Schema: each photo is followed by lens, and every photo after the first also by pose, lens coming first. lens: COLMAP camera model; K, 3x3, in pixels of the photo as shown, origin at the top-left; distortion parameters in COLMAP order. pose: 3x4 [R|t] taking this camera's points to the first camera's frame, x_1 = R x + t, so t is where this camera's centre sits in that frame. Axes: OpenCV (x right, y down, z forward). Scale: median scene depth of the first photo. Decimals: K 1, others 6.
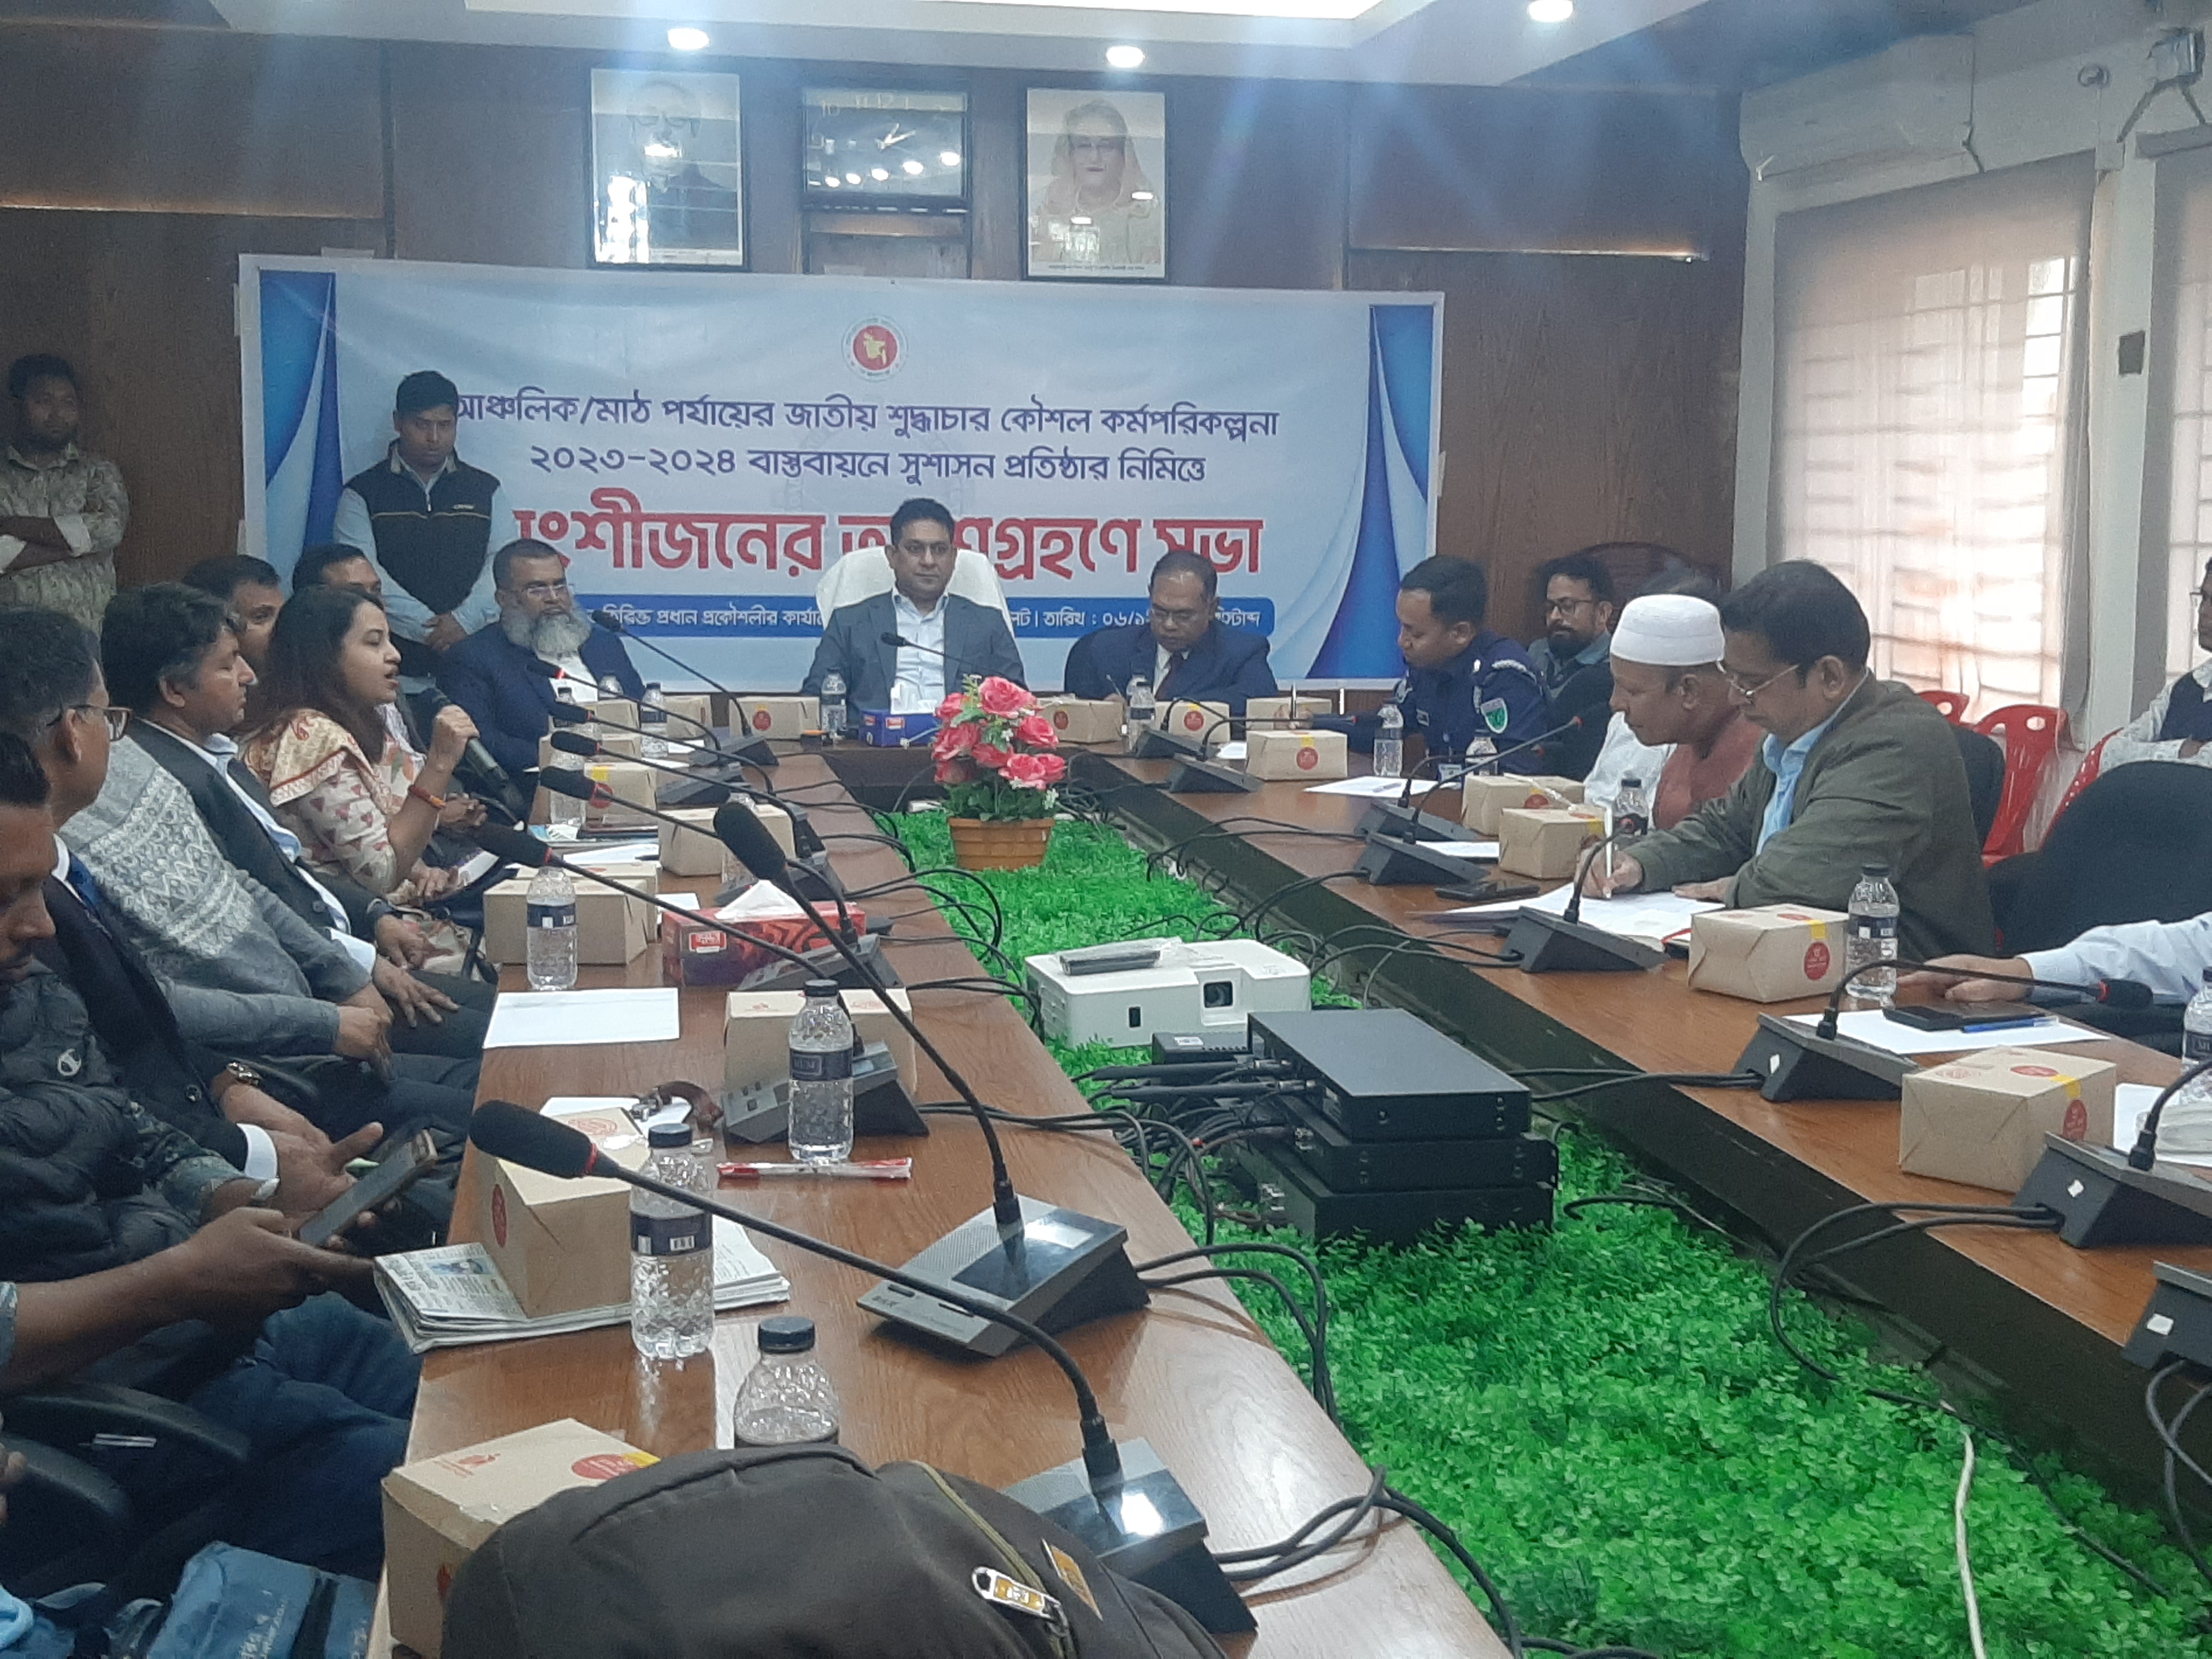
lens RADIAL K [[2614.8, 0, 1101.0], [0, 2614.8, 816.9], [0, 0, 1]] dist [0.077095, 0.000000]
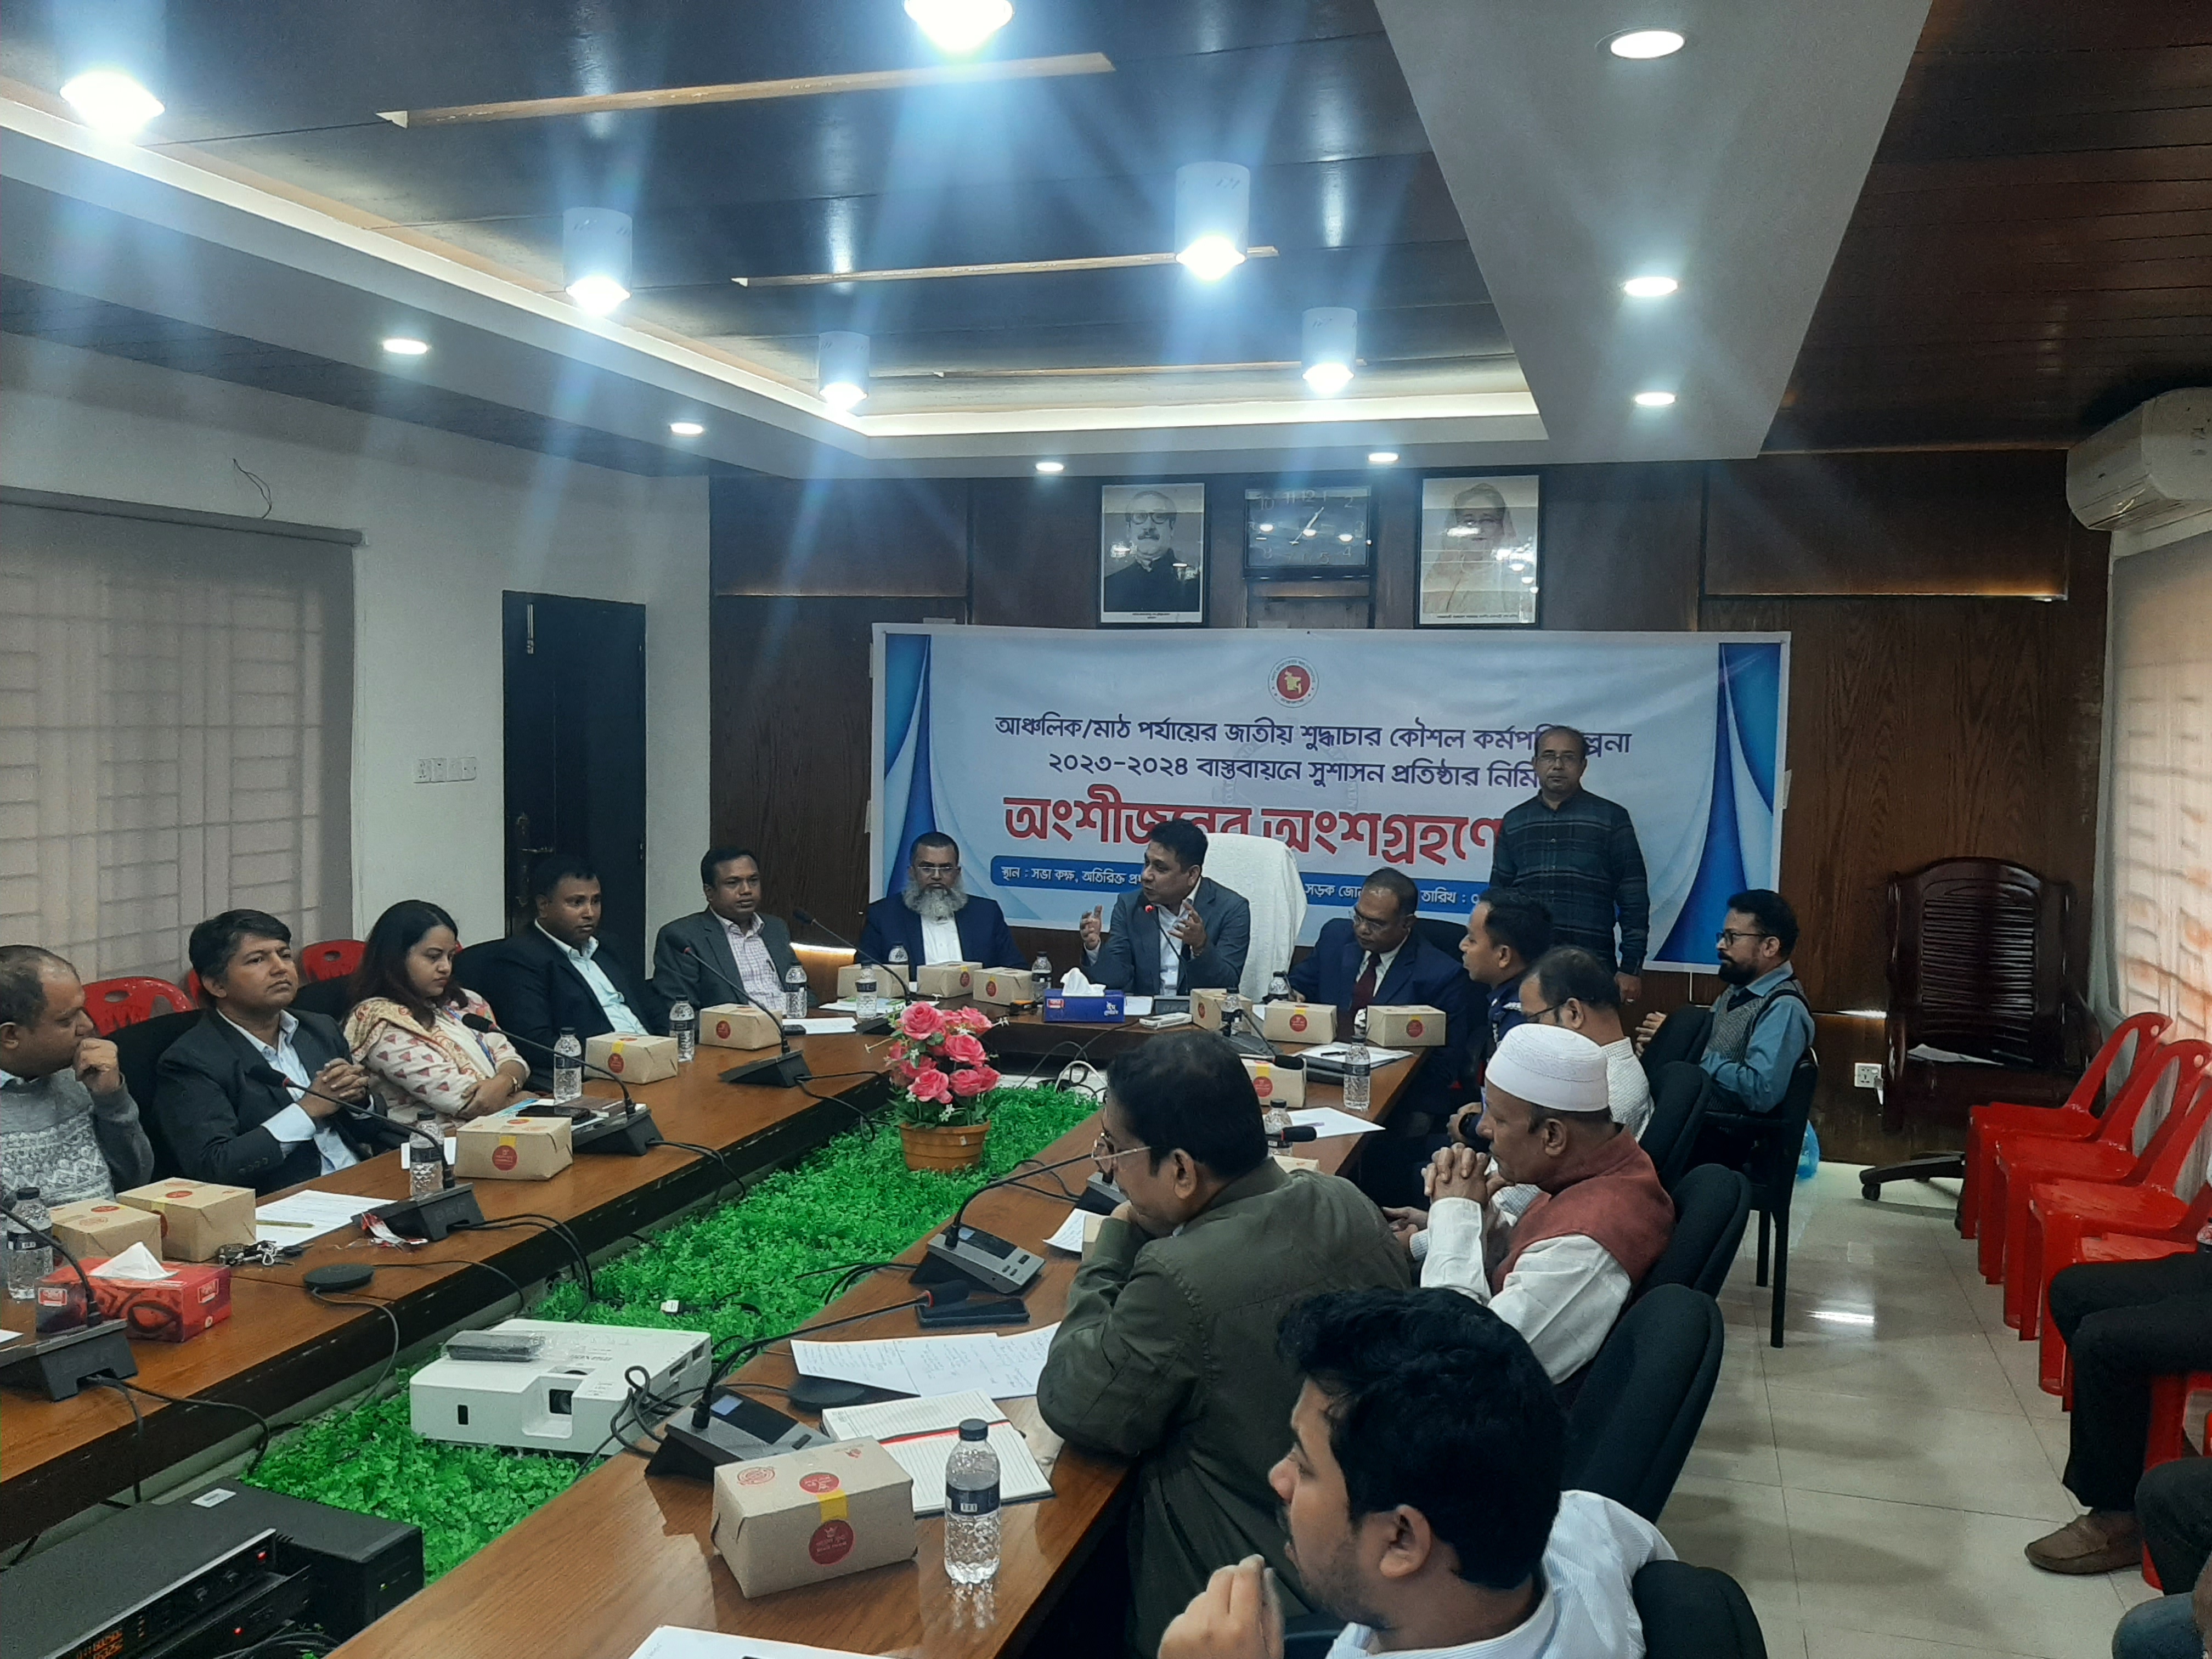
lens RADIAL K [[1722.0, 0, 1111.0], [0, 1722.0, 827.8], [0, 0, 1]] dist [0.097748, -0.145070]
pose [[0.876594, 0.042867, -0.479318, 0.271179], [-0.071929, 0.996507, -0.042426, -0.069873], [0.475825, 0.071667, 0.876615, 0.231126]]
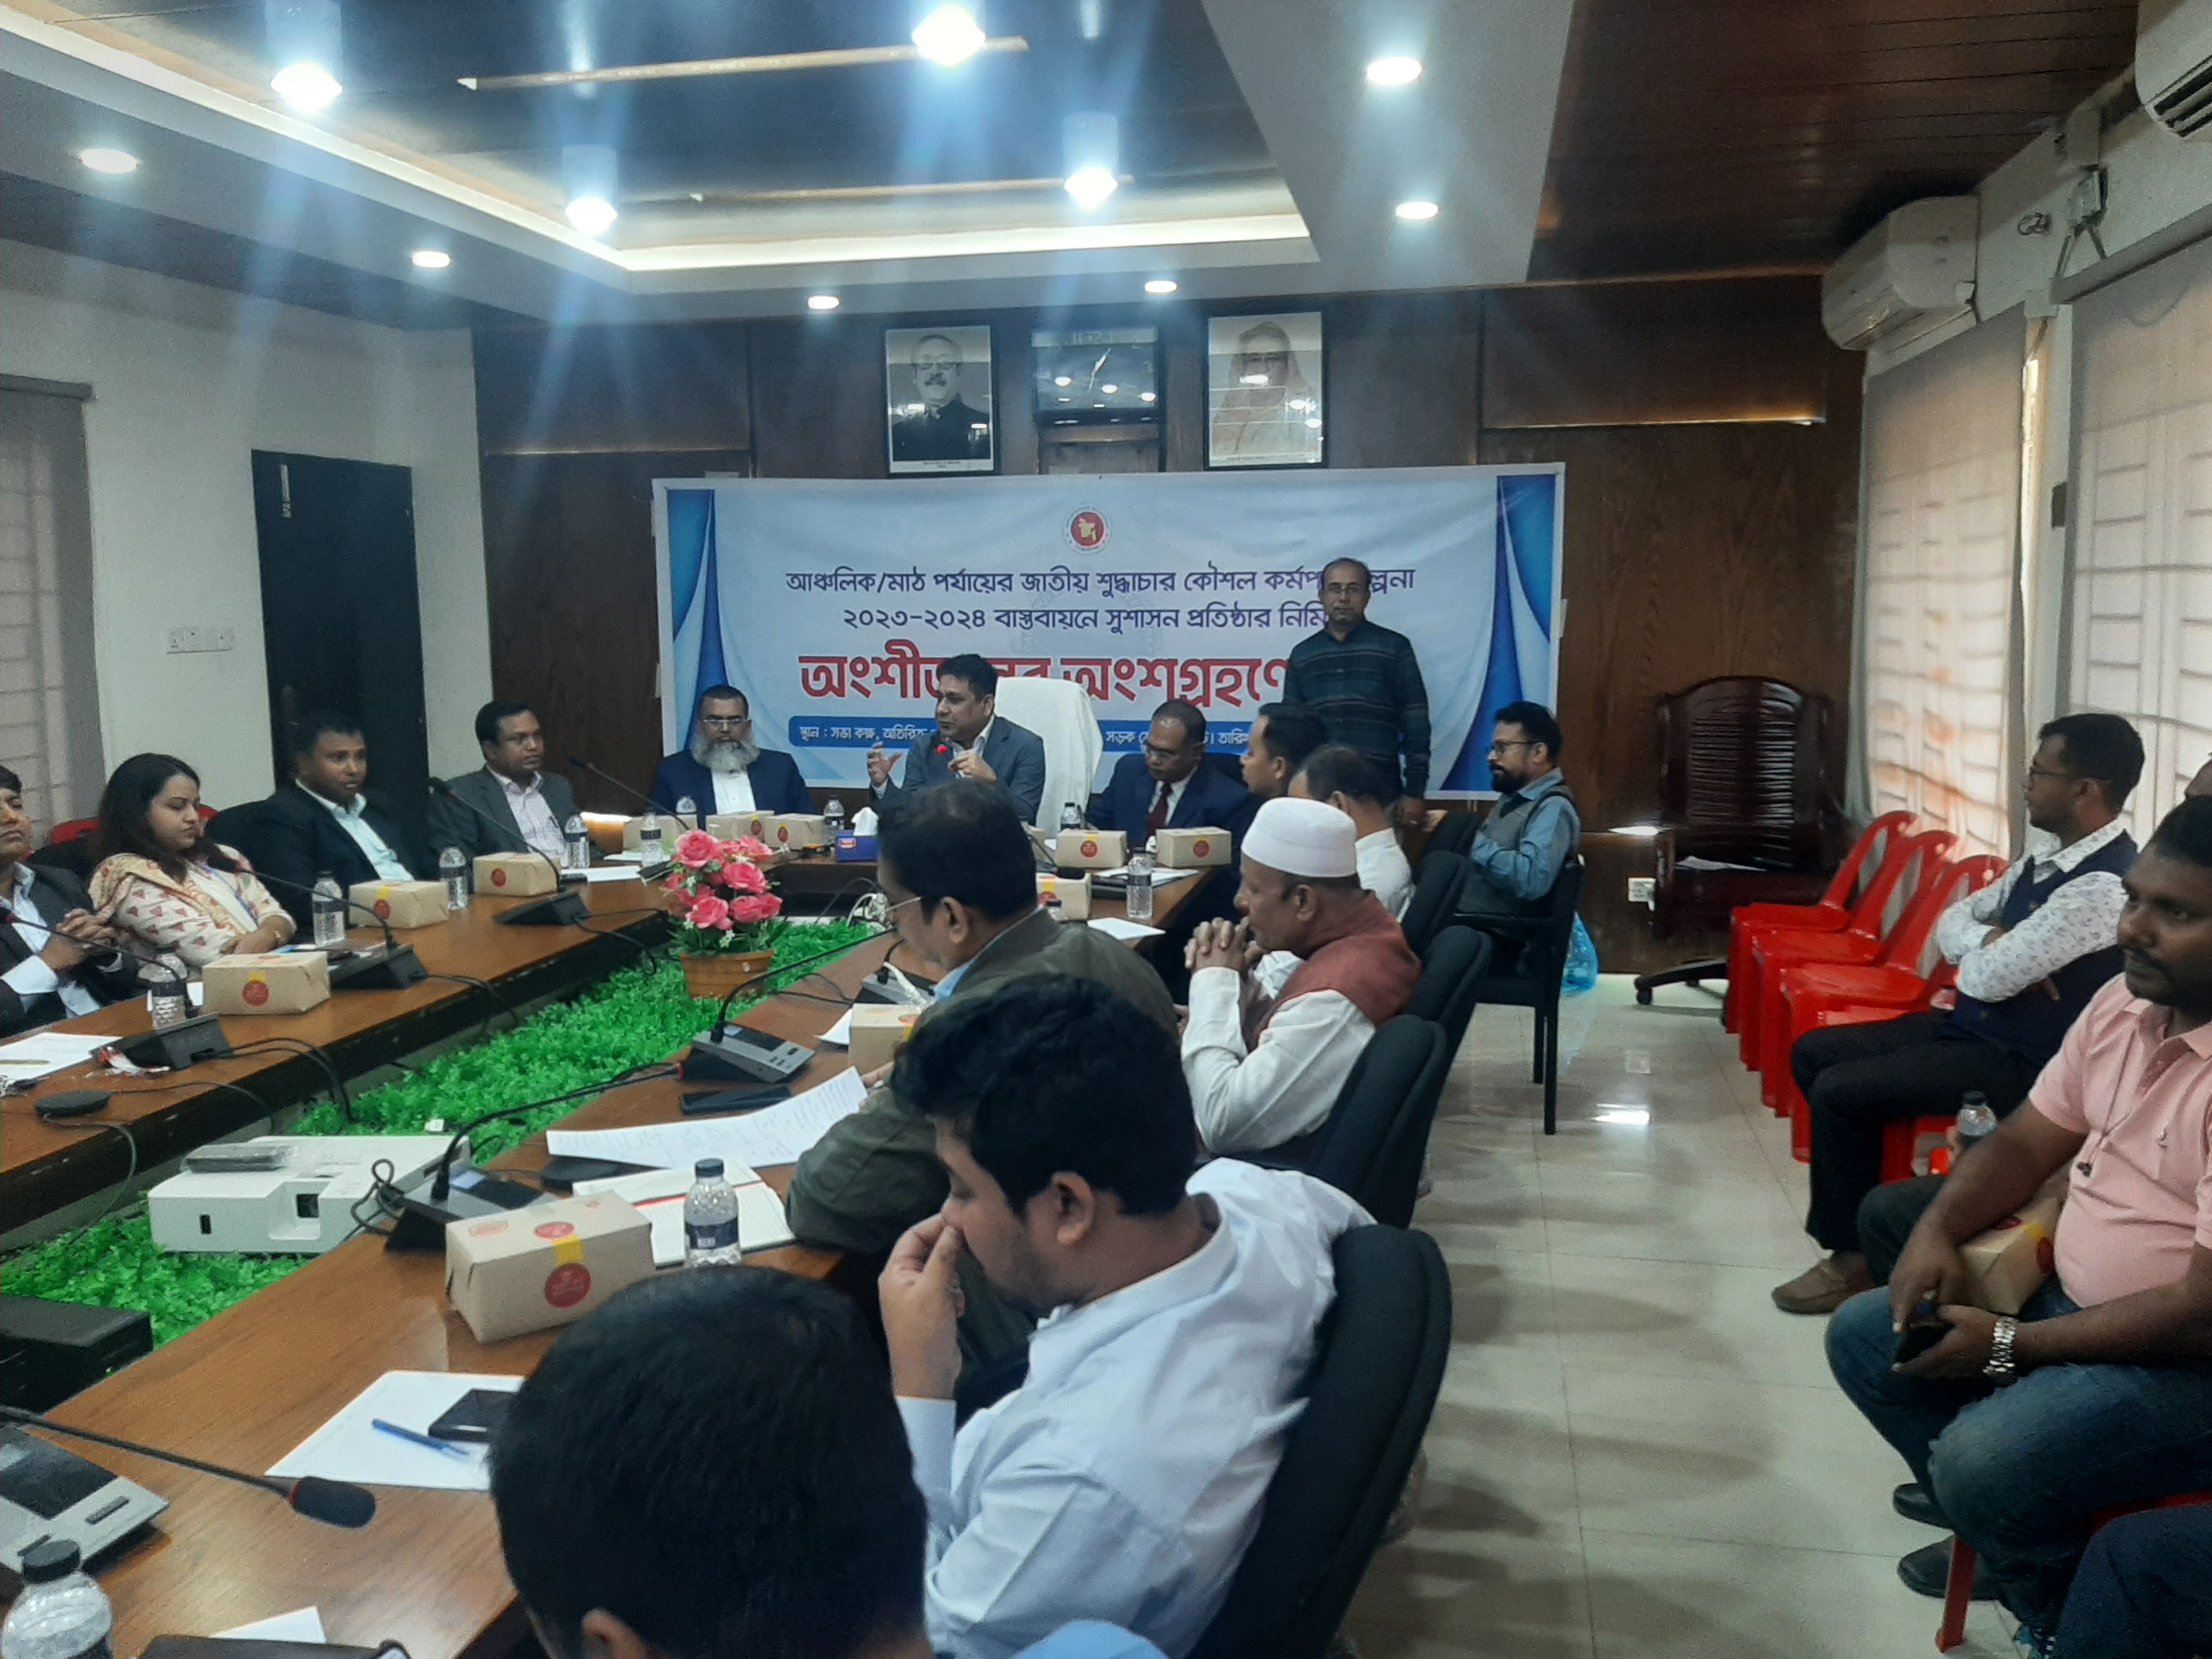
lens RADIAL K [[1722.0, 0, 1089.5], [0, 1722.0, 820.7], [0, 0, 1]] dist [0.097748, -0.145070]
pose [[0.916153, 0.035062, -0.399293, 0.285250], [-0.033167, 0.999382, 0.011658, -0.048822], [0.399455, 0.002563, 0.916749, 0.239193]]
